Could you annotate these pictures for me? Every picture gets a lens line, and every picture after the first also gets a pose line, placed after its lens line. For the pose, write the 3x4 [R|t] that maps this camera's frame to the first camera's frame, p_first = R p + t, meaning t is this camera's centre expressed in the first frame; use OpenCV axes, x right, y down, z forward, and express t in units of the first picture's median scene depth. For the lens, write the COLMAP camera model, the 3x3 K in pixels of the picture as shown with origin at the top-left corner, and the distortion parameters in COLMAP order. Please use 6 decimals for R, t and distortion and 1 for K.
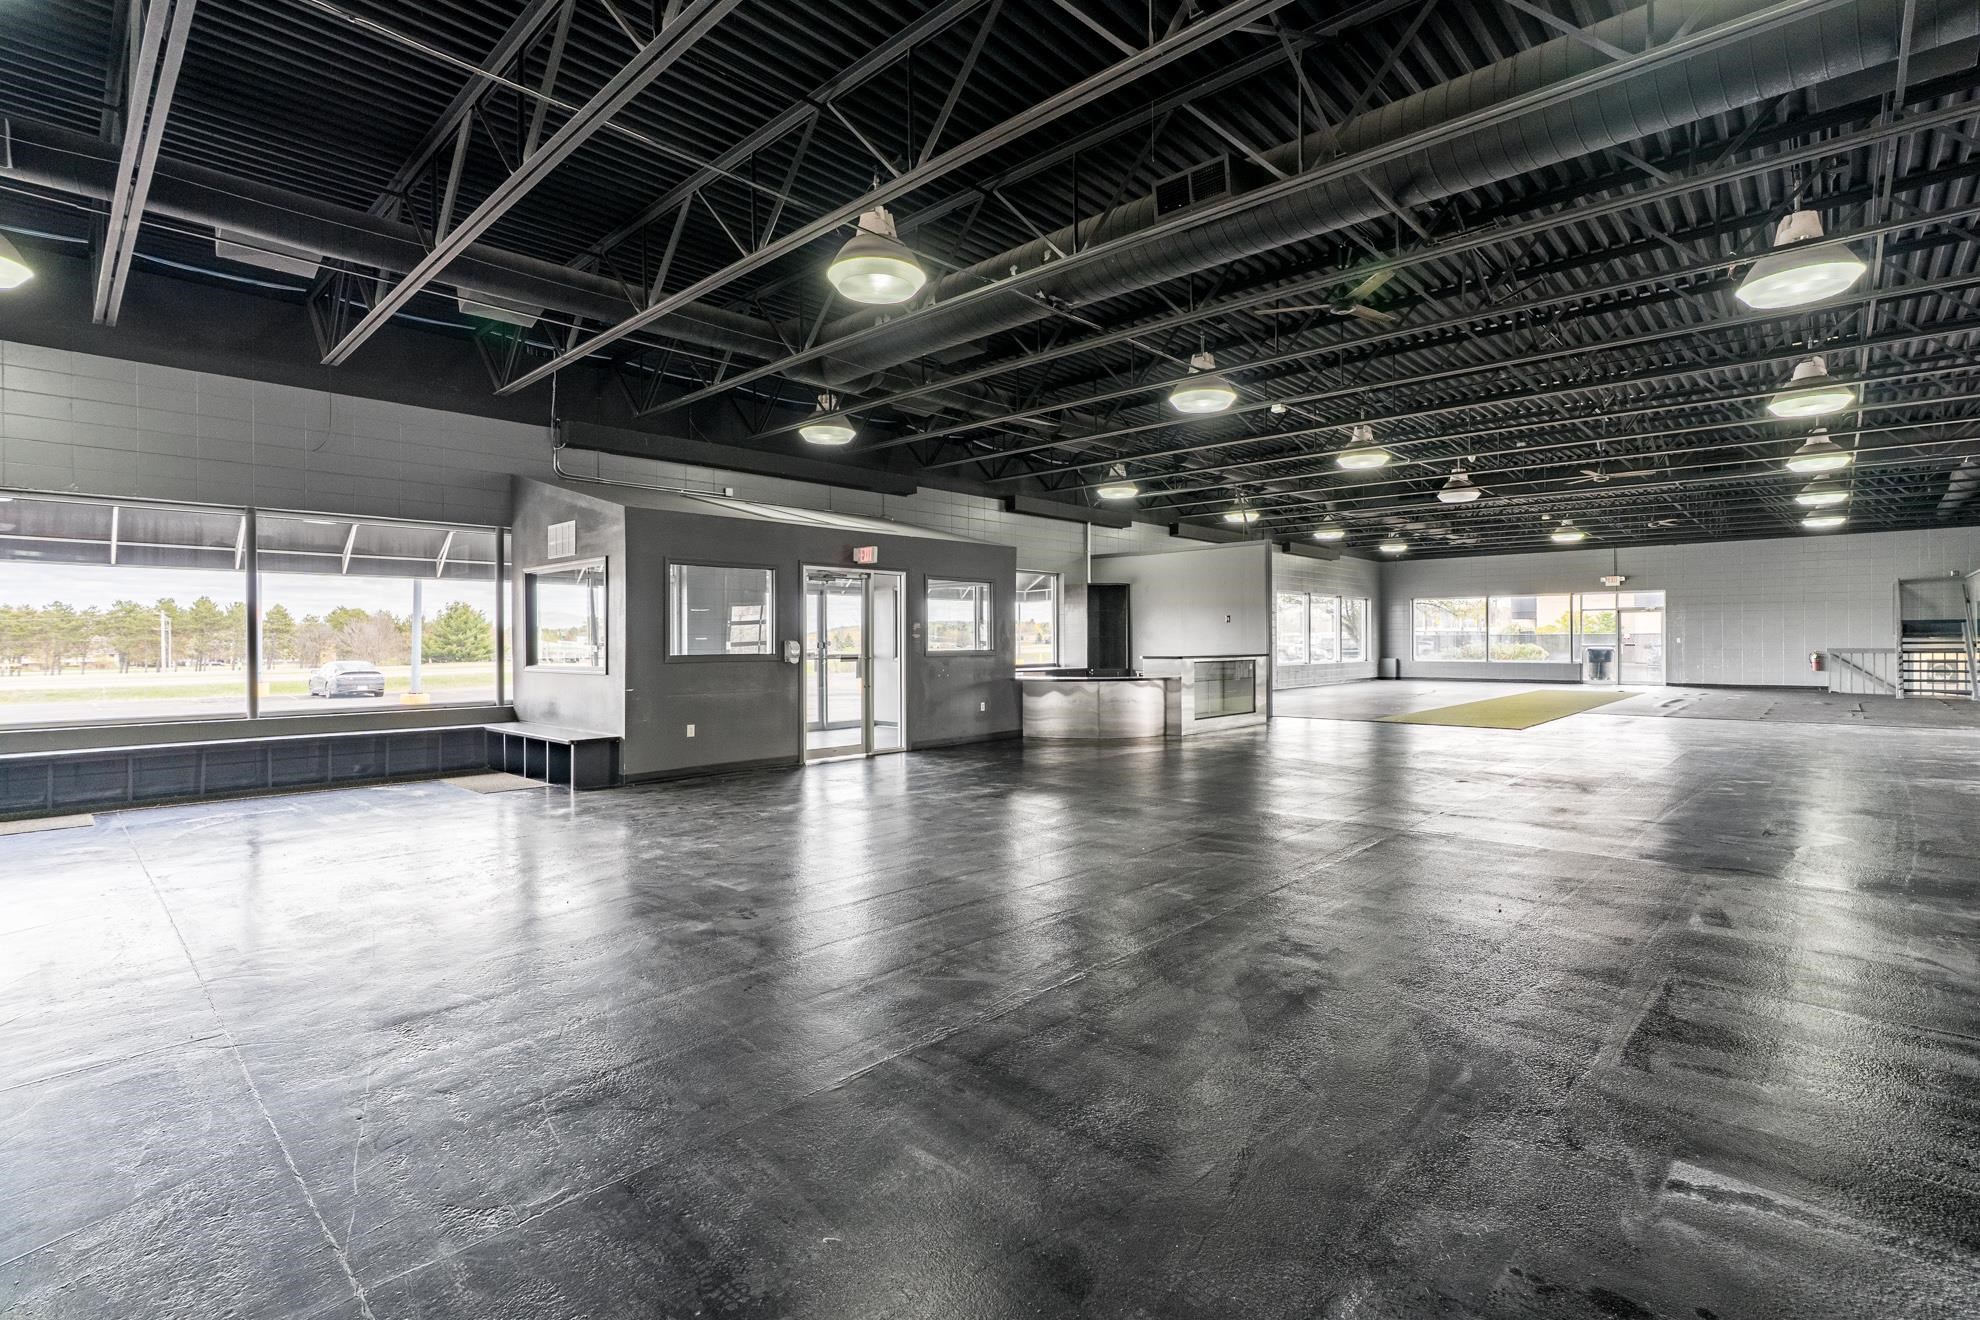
lens RADIAL K [[905.5, 0, 983.5], [0, 905.5, 651.3], [0, 0, 1]] dist [-0.004104, 0.001190]
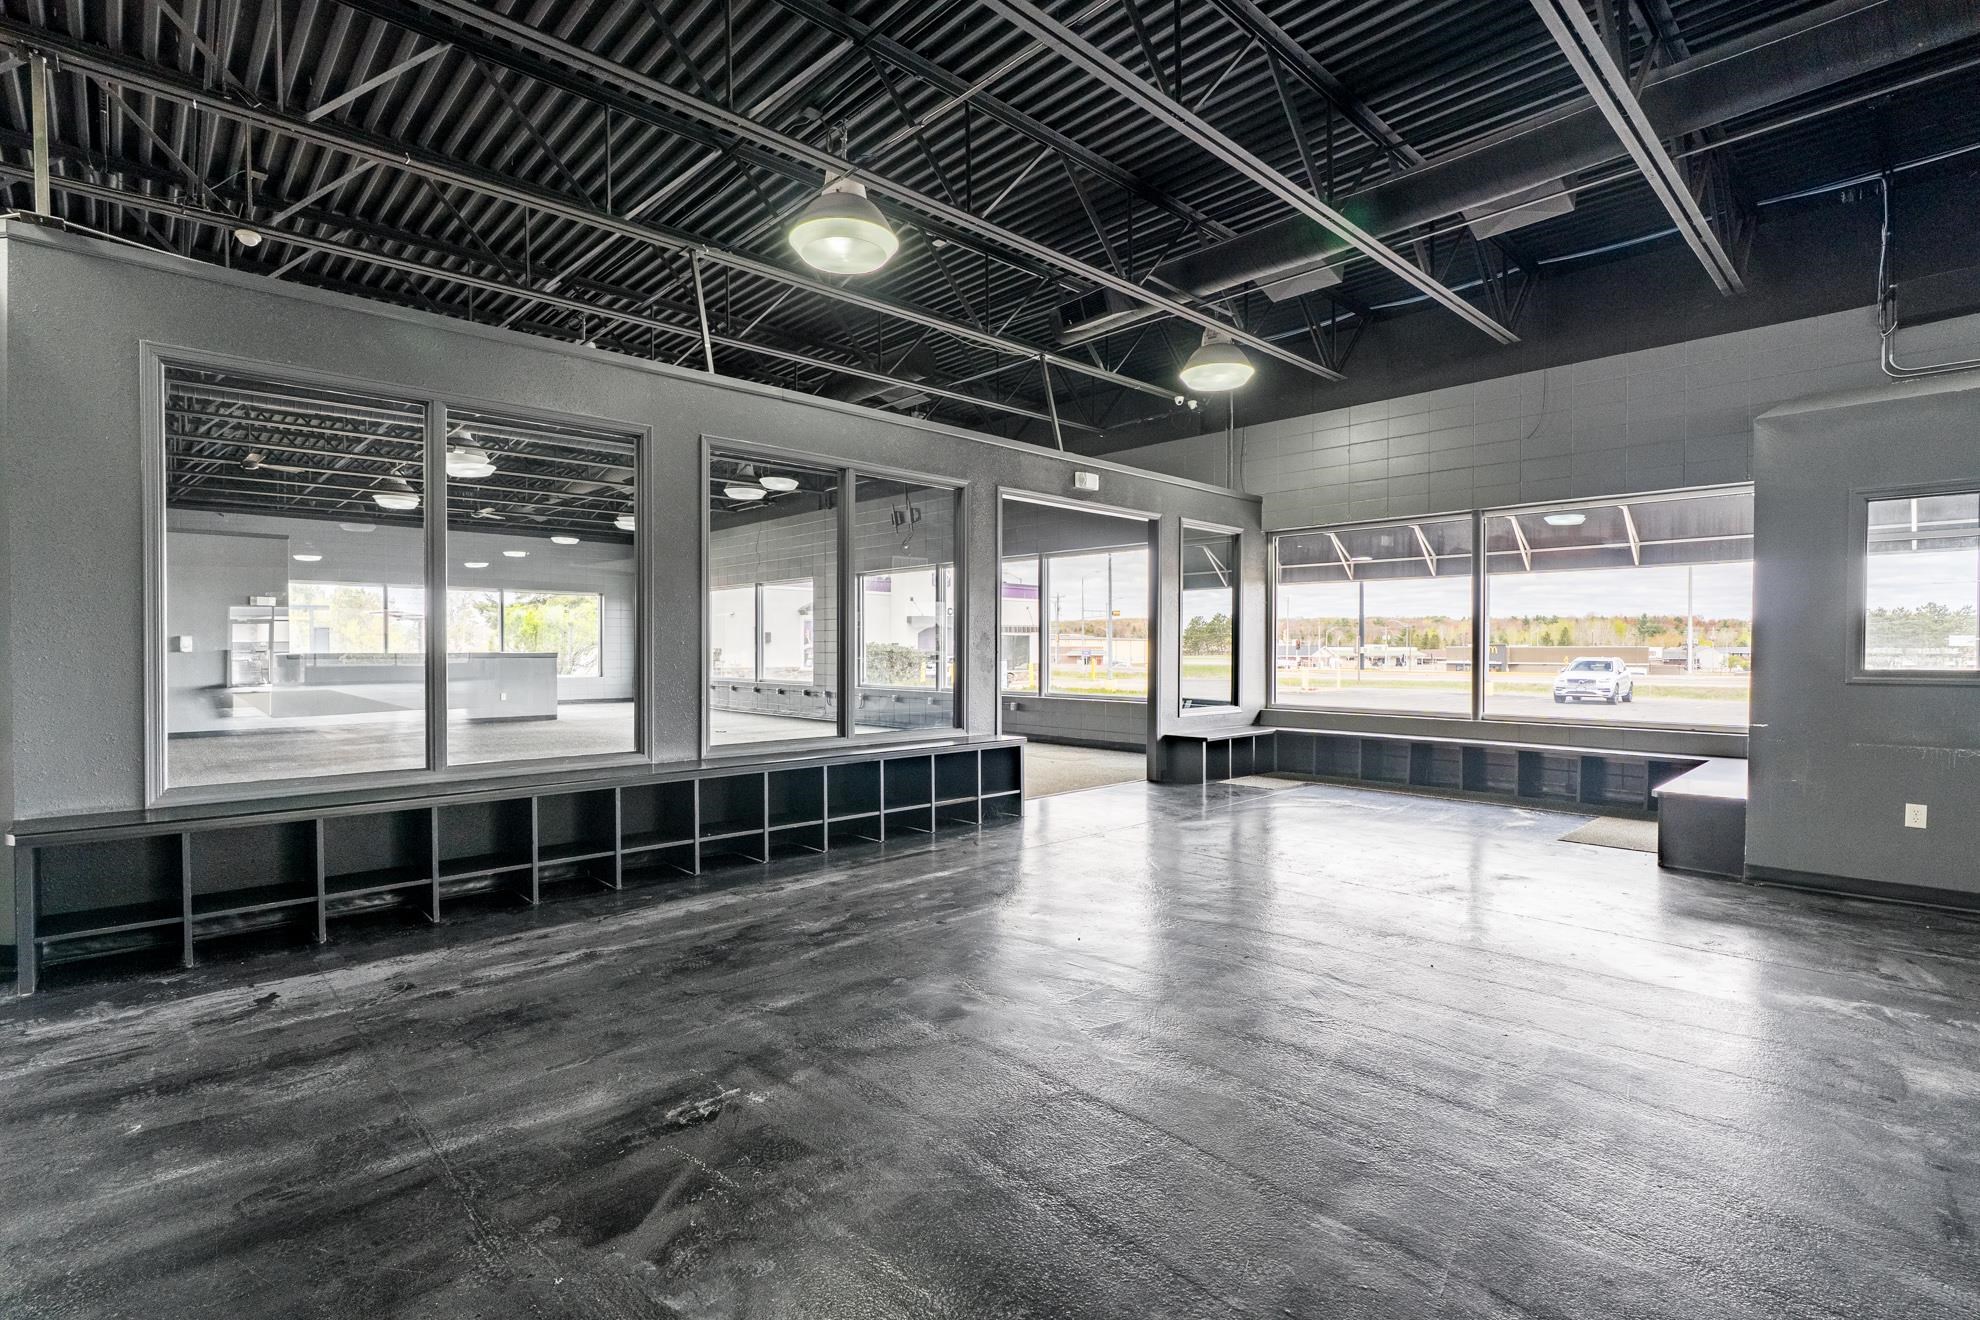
lens RADIAL K [[905.5, 0, 989.4], [0, 905.5, 644.4], [0, 0, 1]] dist [-0.004104, 0.001190]
pose [[-0.052651, 0.002275, -0.998610, 0.233396], [-0.012165, 0.999922, 0.002920, -0.006517], [0.998539, 0.012302, -0.052620, 0.517728]]
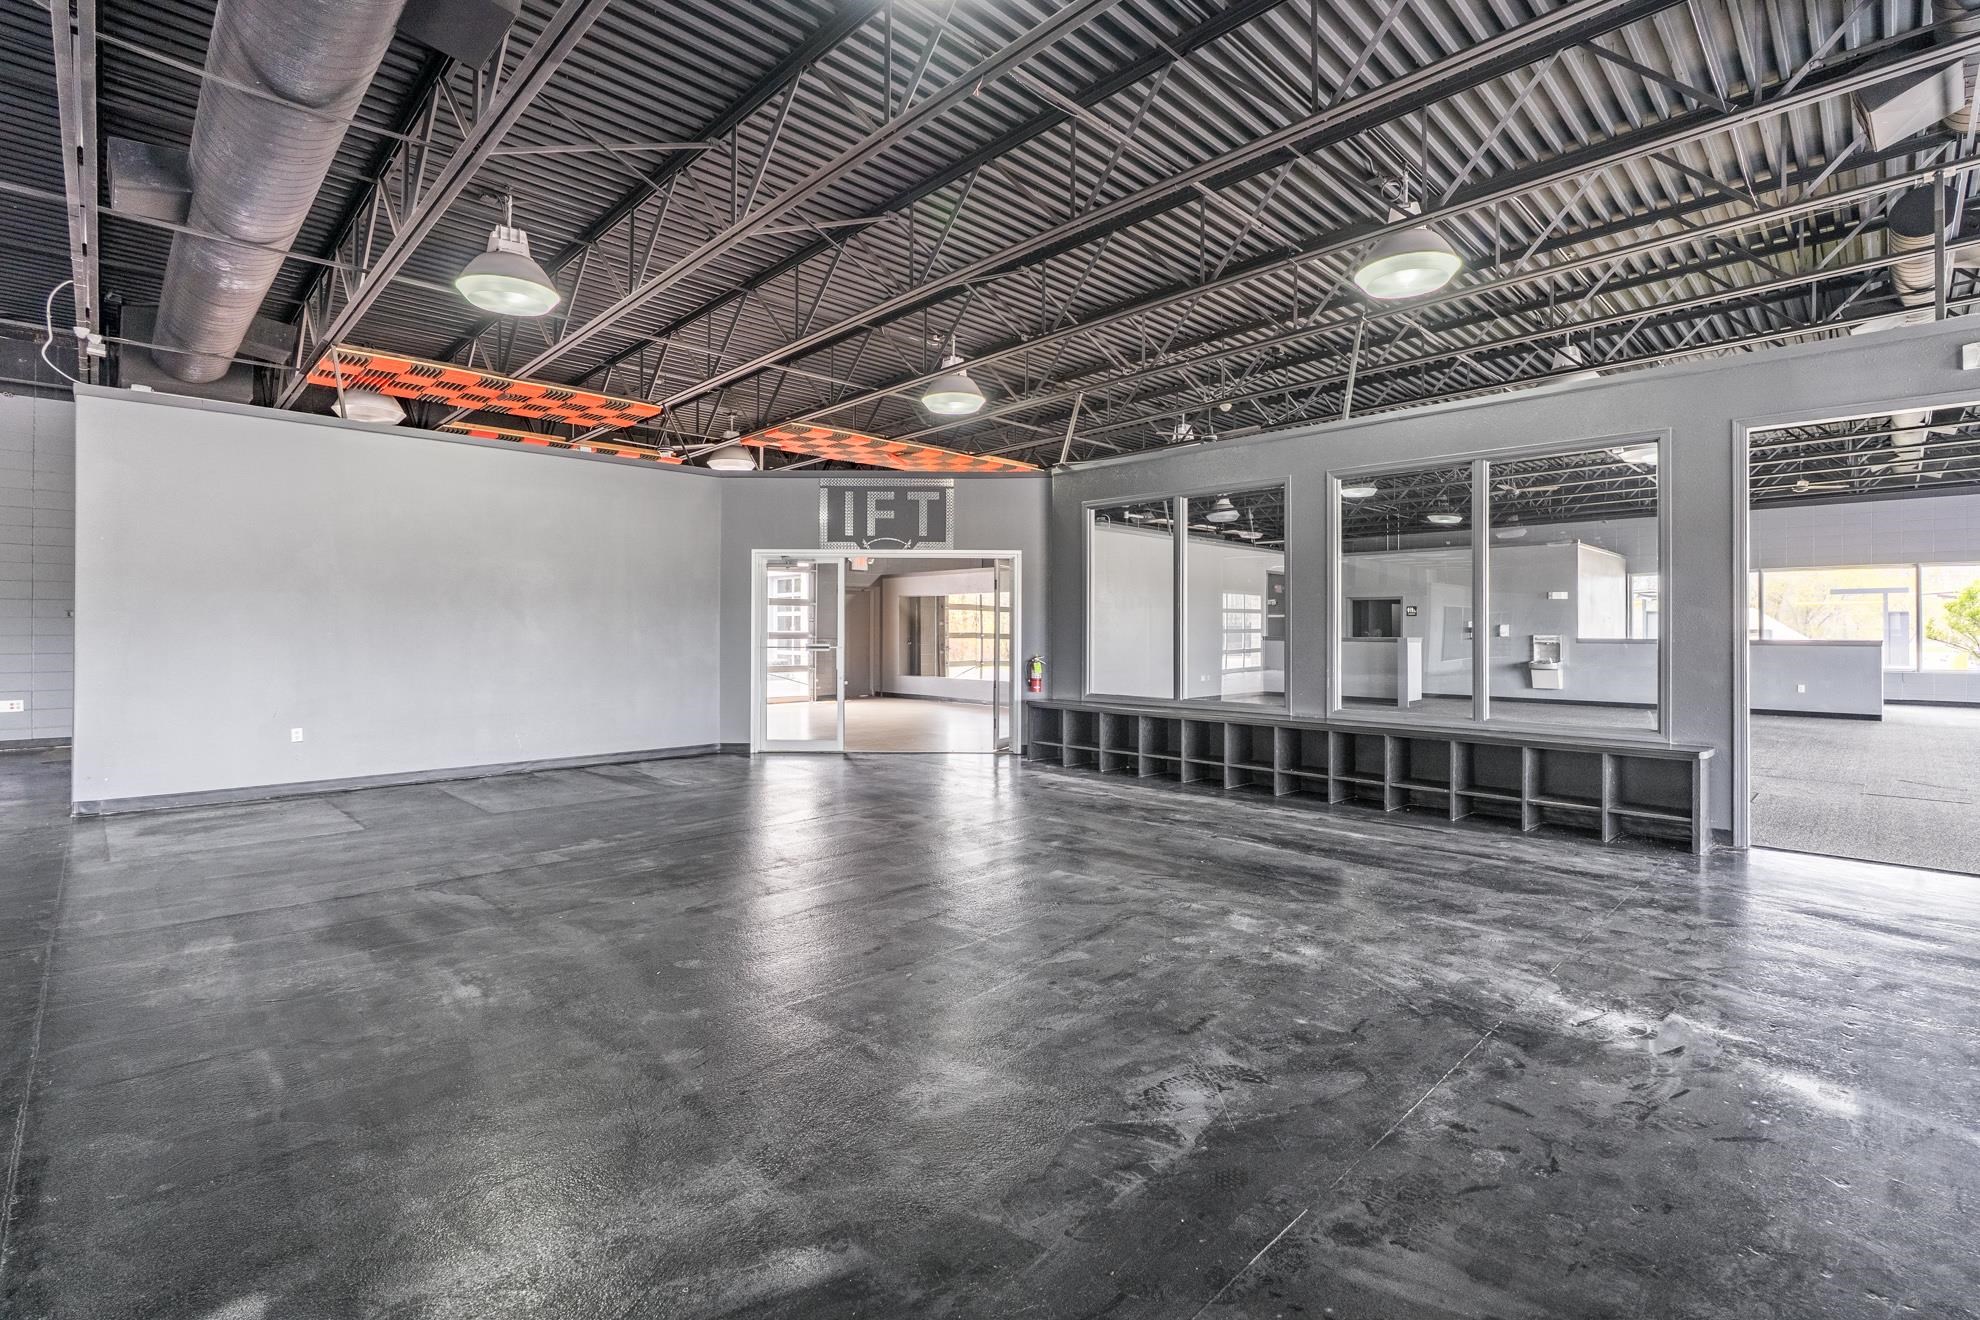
lens RADIAL K [[905.5, 0, 999.6], [0, 905.5, 646.0], [0, 0, 1]] dist [-0.004104, 0.001190]
pose [[-0.999338, 0.001169, 0.036352, -0.170751], [0.002214, 0.999584, 0.028741, -0.014262], [-0.036303, 0.028803, -0.998926, 1.223534]]
